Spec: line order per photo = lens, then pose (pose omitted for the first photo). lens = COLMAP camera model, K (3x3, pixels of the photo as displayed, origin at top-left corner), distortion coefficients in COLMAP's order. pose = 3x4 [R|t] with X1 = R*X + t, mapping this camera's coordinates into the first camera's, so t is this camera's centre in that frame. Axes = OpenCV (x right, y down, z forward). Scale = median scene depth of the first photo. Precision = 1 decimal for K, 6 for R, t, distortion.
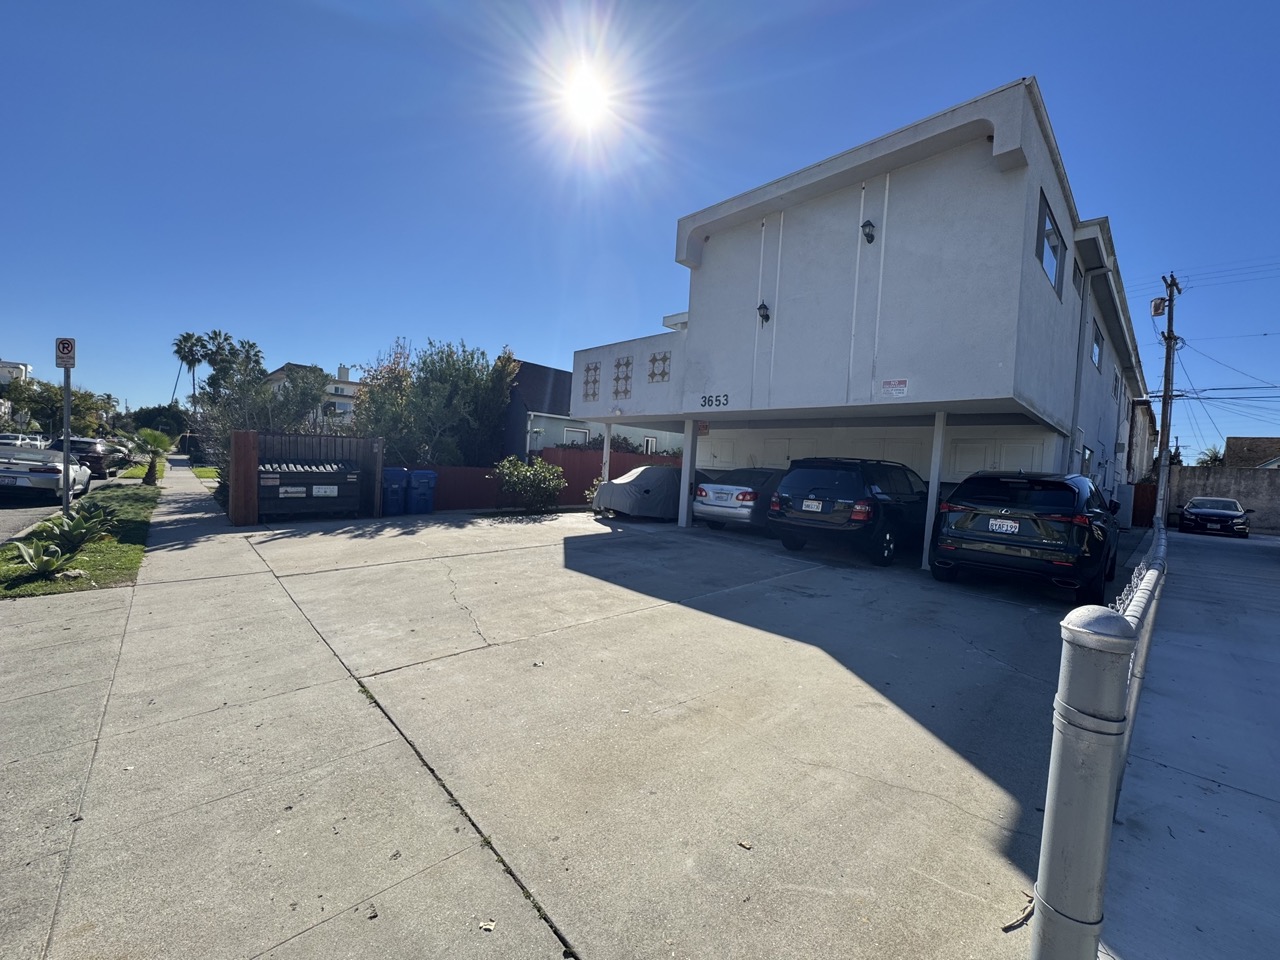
lens RADIAL K [[509.5, 0, 640.4], [0, 509.5, 479.3], [0, 0, 1]] dist [-0.002585, 0.000418]
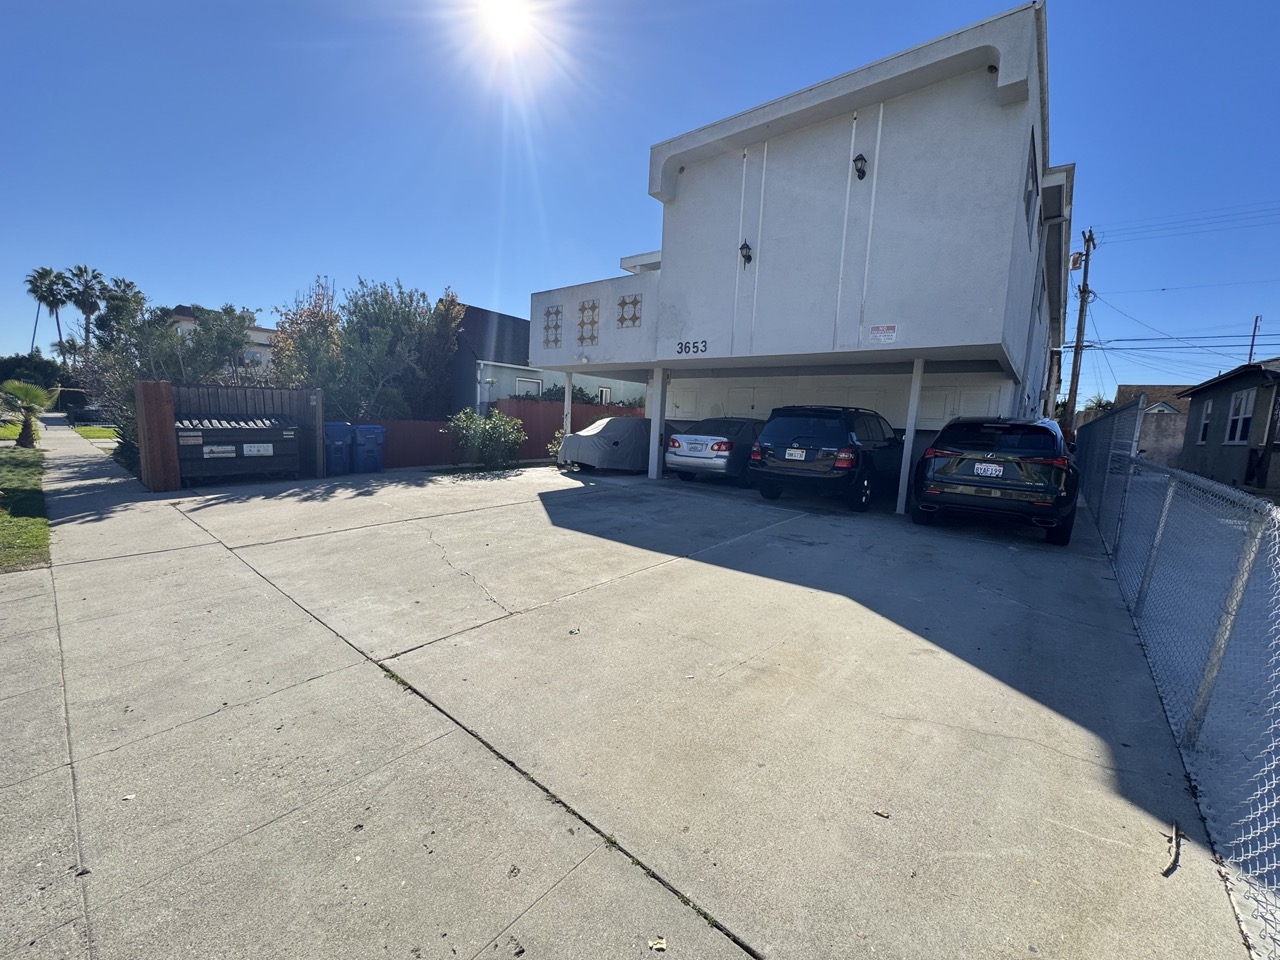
lens RADIAL K [[509.5, 0, 639.3], [0, 509.5, 479.1], [0, 0, 1]] dist [-0.002585, 0.000418]
pose [[0.992508, -0.027328, 0.119080, -0.080483], [0.016133, 0.995443, 0.093982, 0.001592], [-0.121106, -0.091357, 0.988427, 0.043094]]
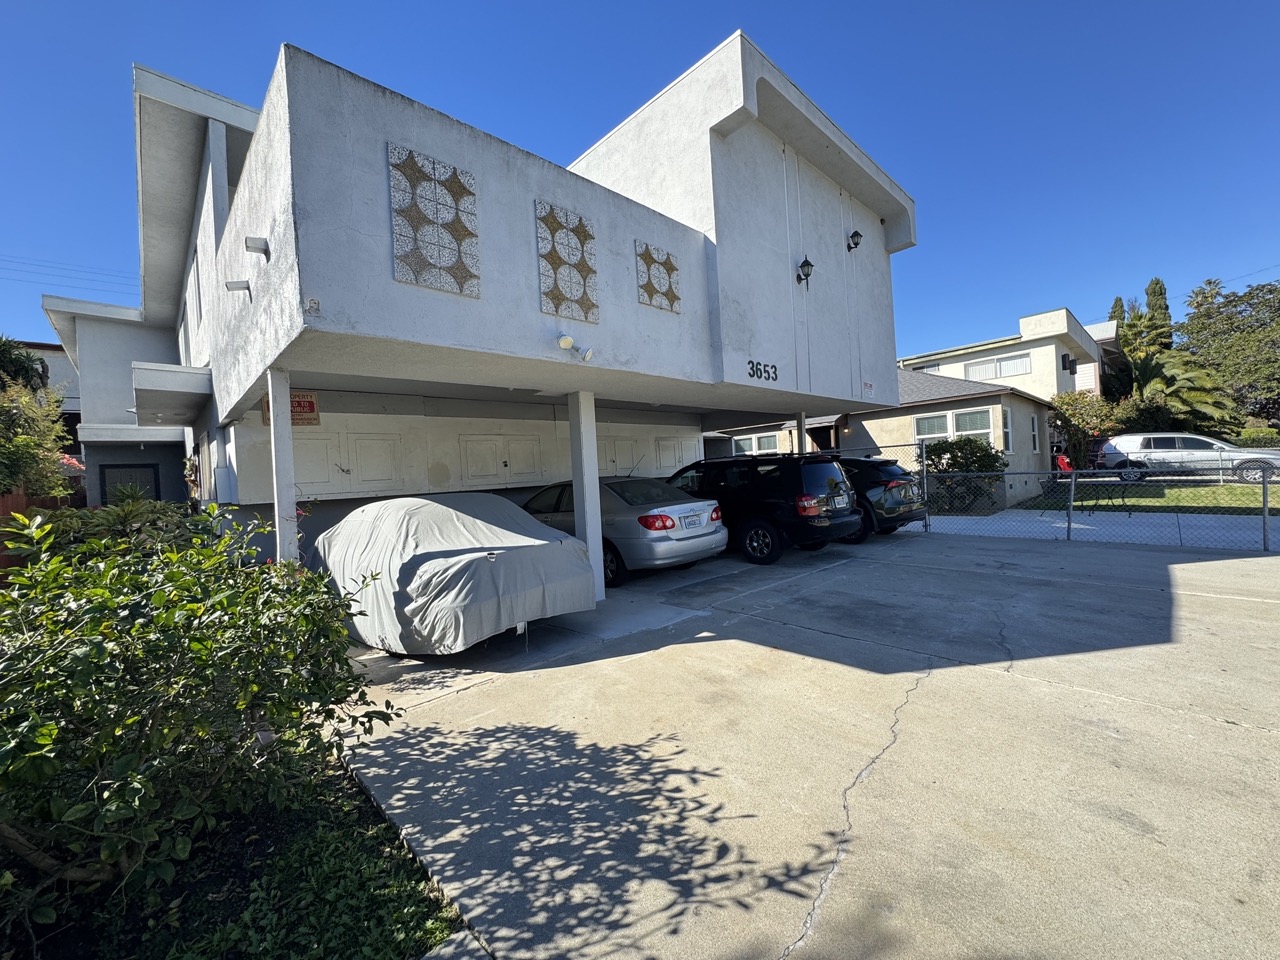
lens RADIAL K [[509.5, 0, 638.1], [0, 509.5, 483.9], [0, 0, 1]] dist [-0.002585, 0.000418]
pose [[0.004838, -0.071610, 0.997421, -0.565045], [0.082696, 0.994045, 0.070966, -0.075675], [-0.996563, 0.082140, 0.010731, 1.265610]]
